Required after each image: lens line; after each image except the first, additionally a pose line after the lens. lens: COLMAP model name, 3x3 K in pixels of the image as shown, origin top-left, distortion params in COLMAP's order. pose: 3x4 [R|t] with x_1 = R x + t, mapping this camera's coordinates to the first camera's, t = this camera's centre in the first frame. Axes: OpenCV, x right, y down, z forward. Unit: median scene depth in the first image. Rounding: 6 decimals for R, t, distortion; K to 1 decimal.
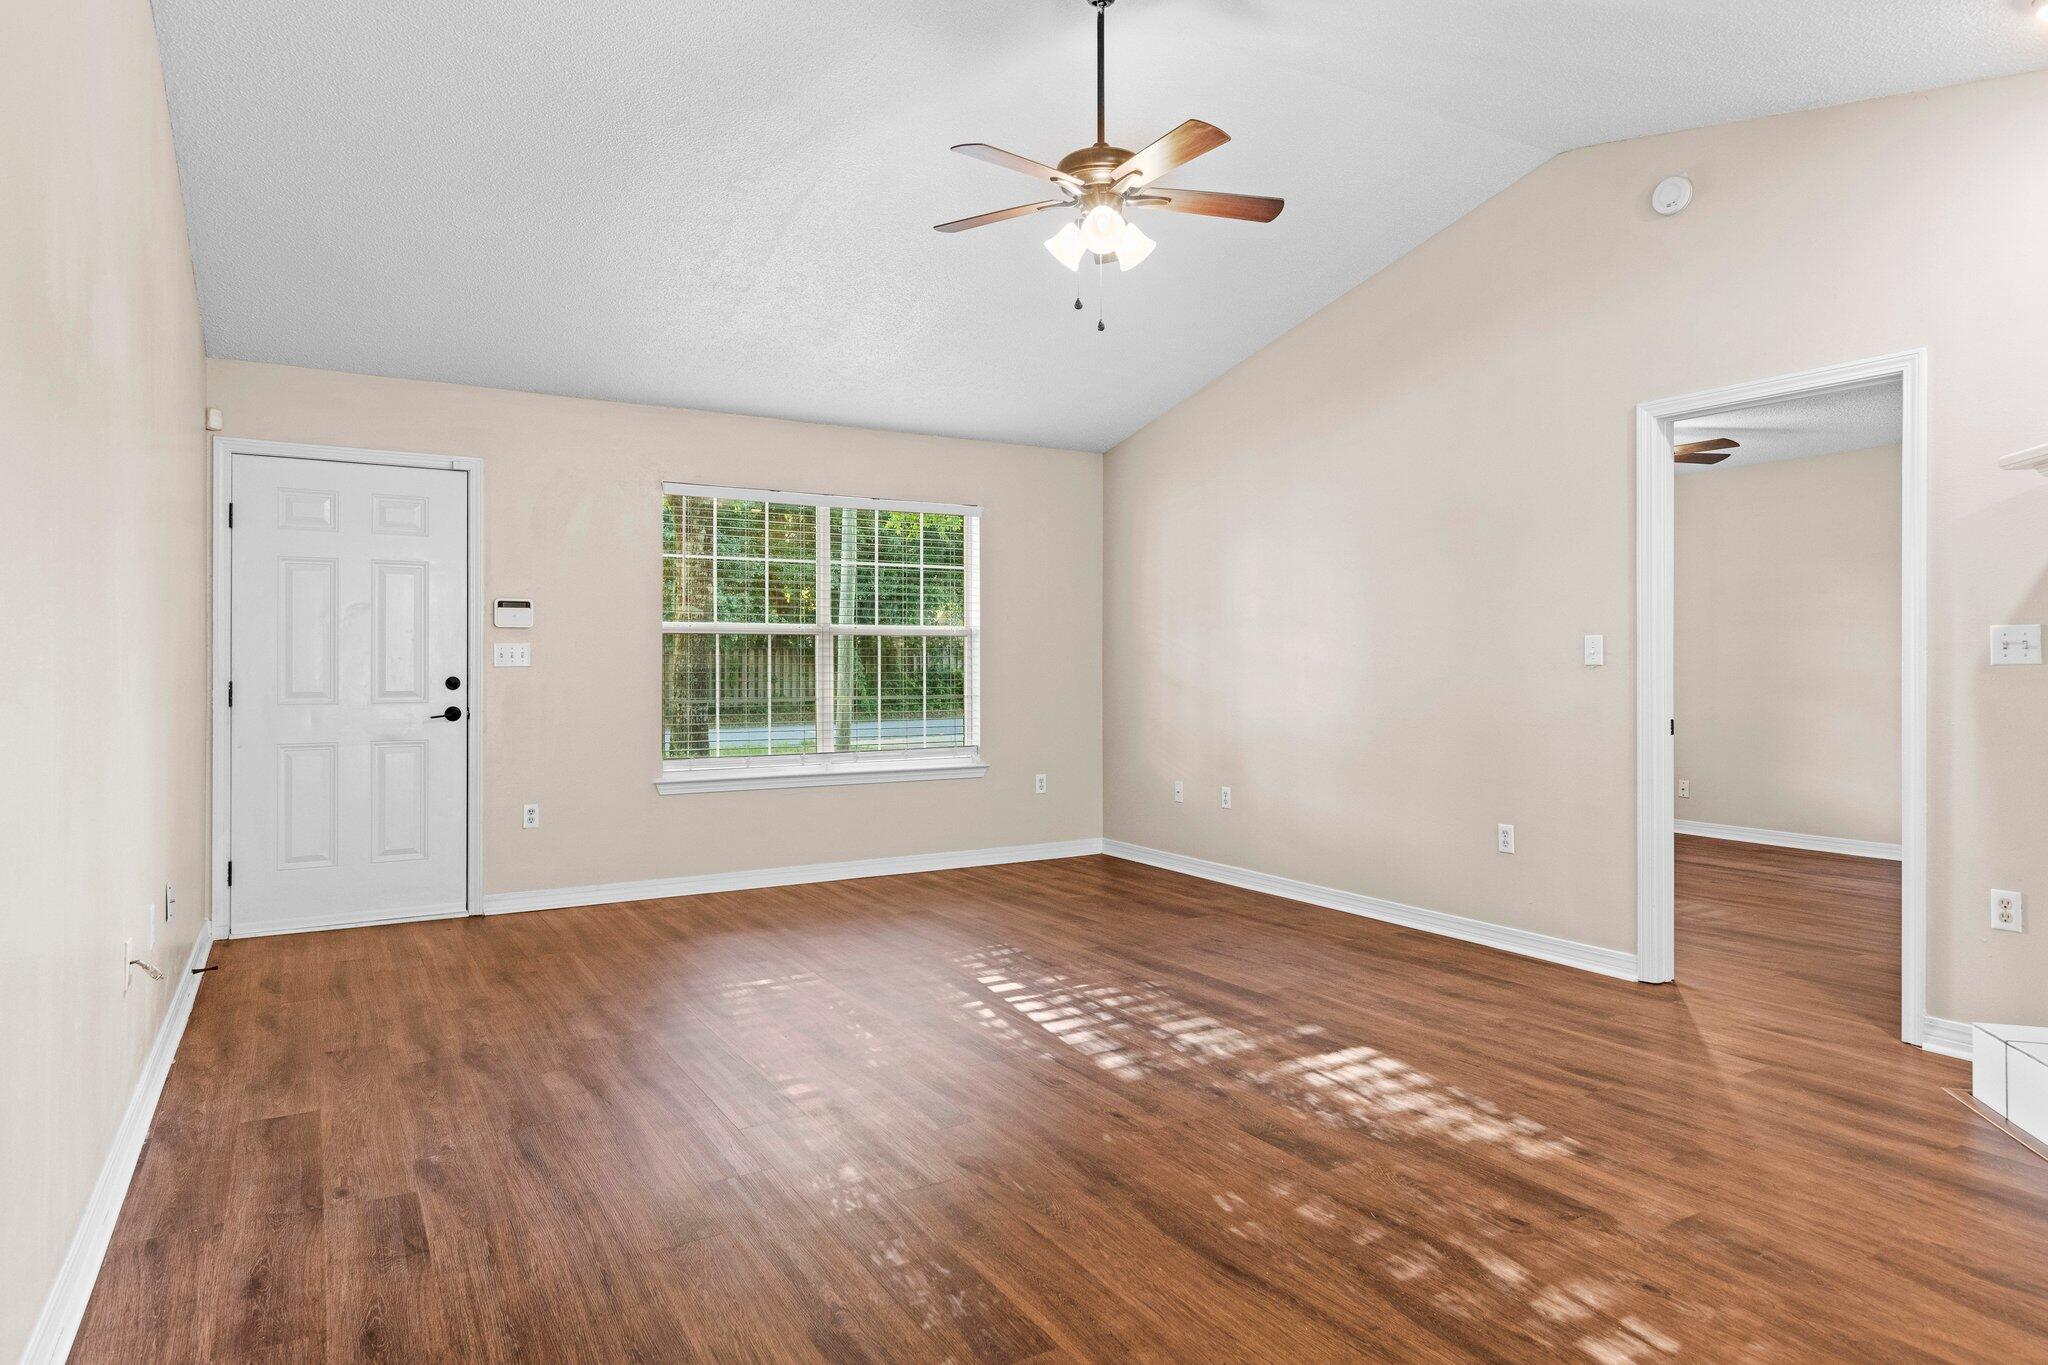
lens RADIAL K [[1206.5, 0, 1048.3], [0, 1206.5, 661.8], [0, 0, 1]] dist [0.000381, -0.002354]
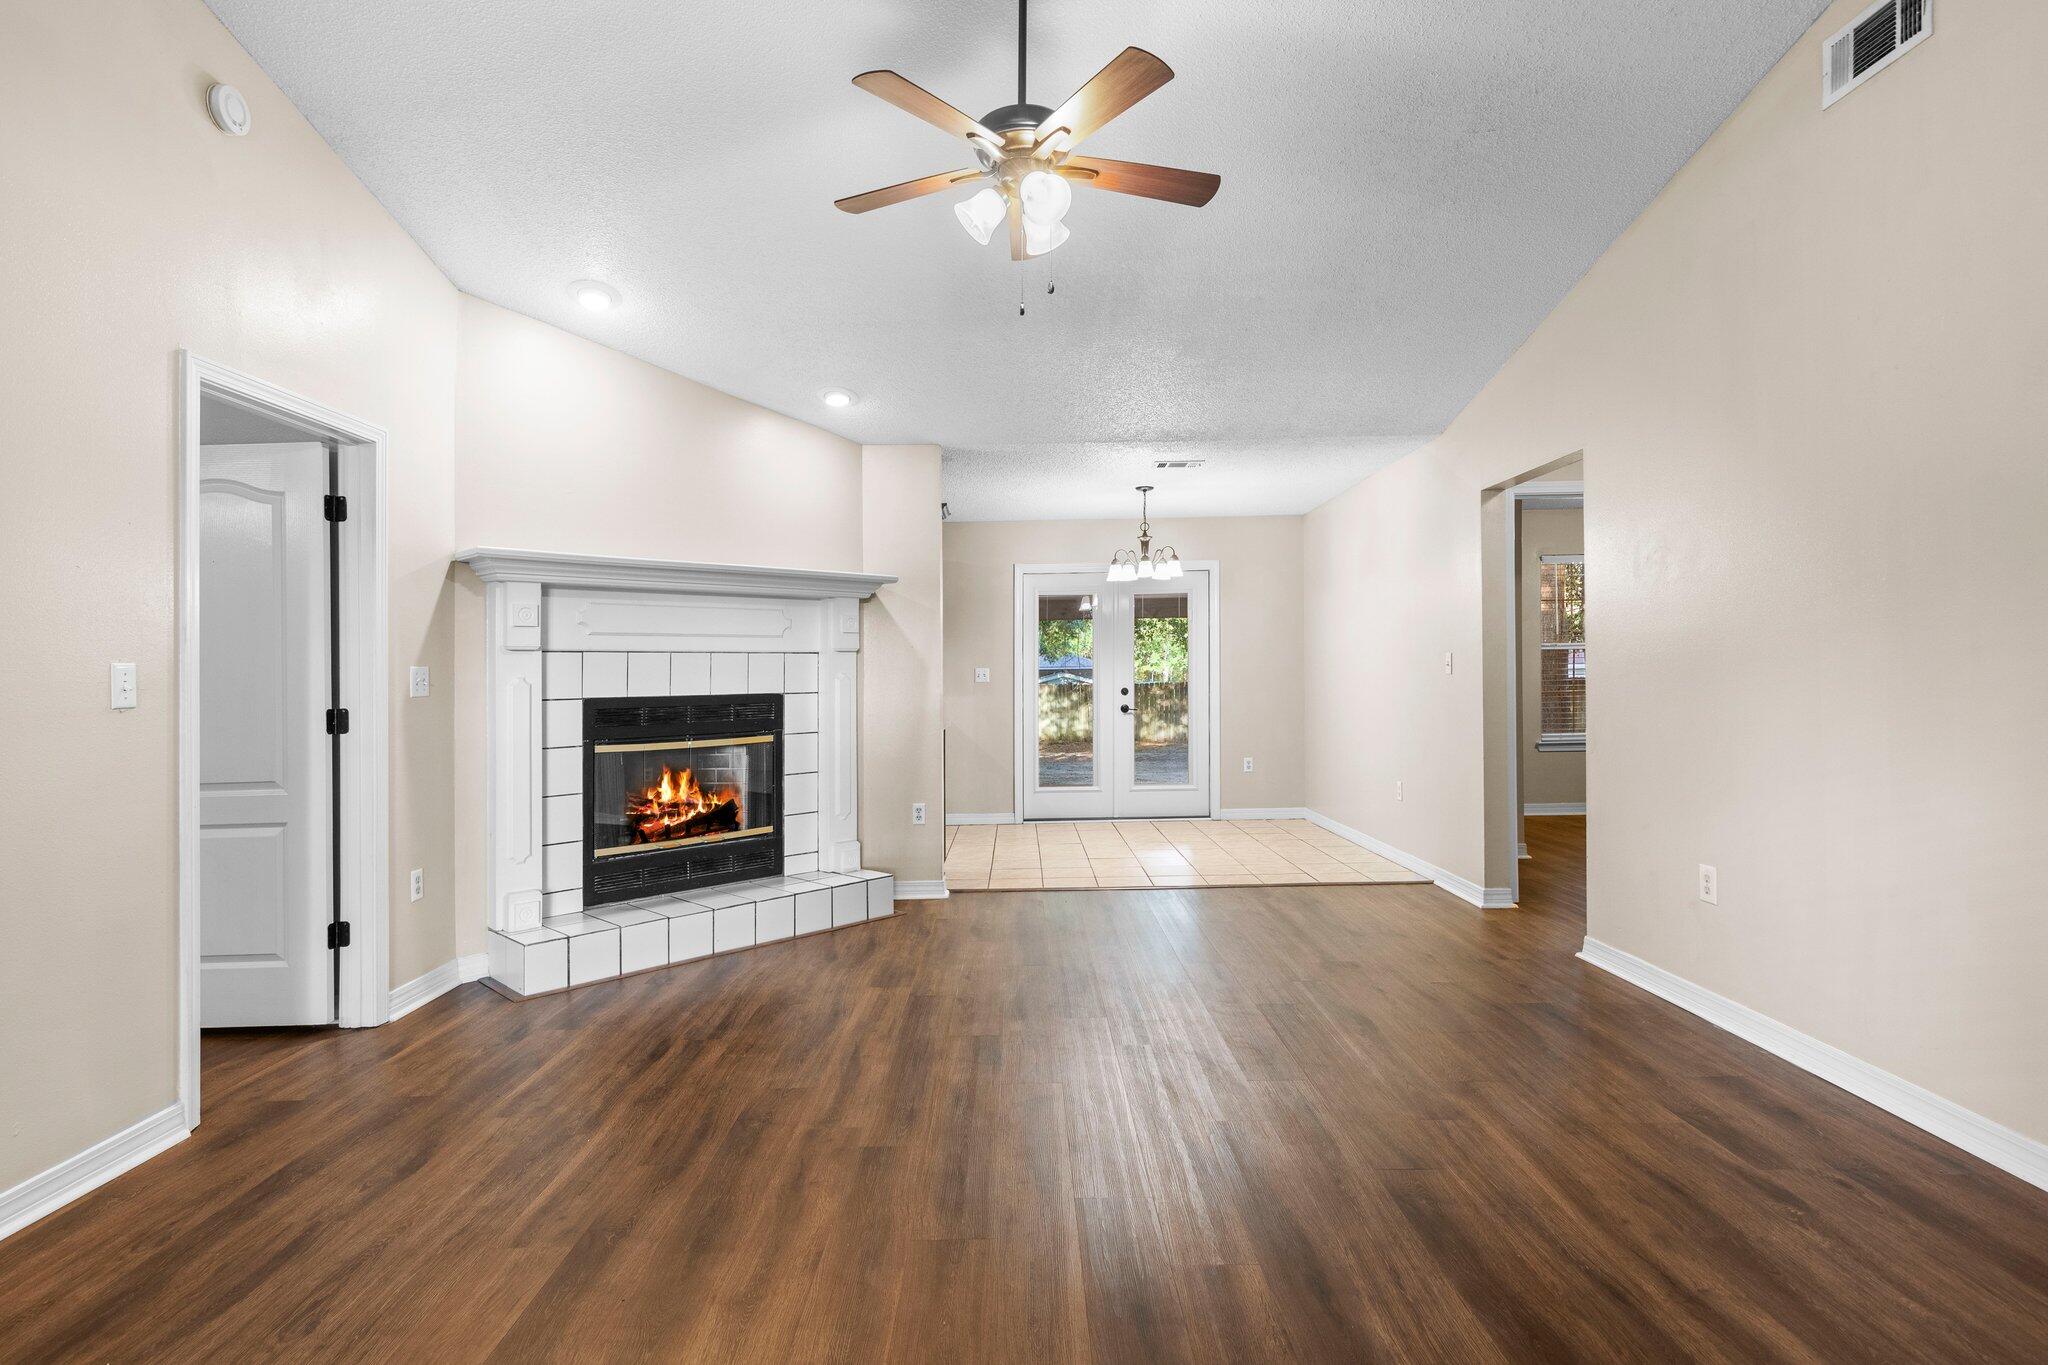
lens RADIAL K [[1005.4, 0, 1012.5], [0, 1005.4, 679.9], [0, 0, 1]] dist [0.009650, 0.000969]
pose [[-0.839287, 0.016058, 0.543452, -0.248110], [0.020430, 0.999789, 0.002010, -0.003523], [-0.543305, 0.012789, -0.839438, 1.123238]]
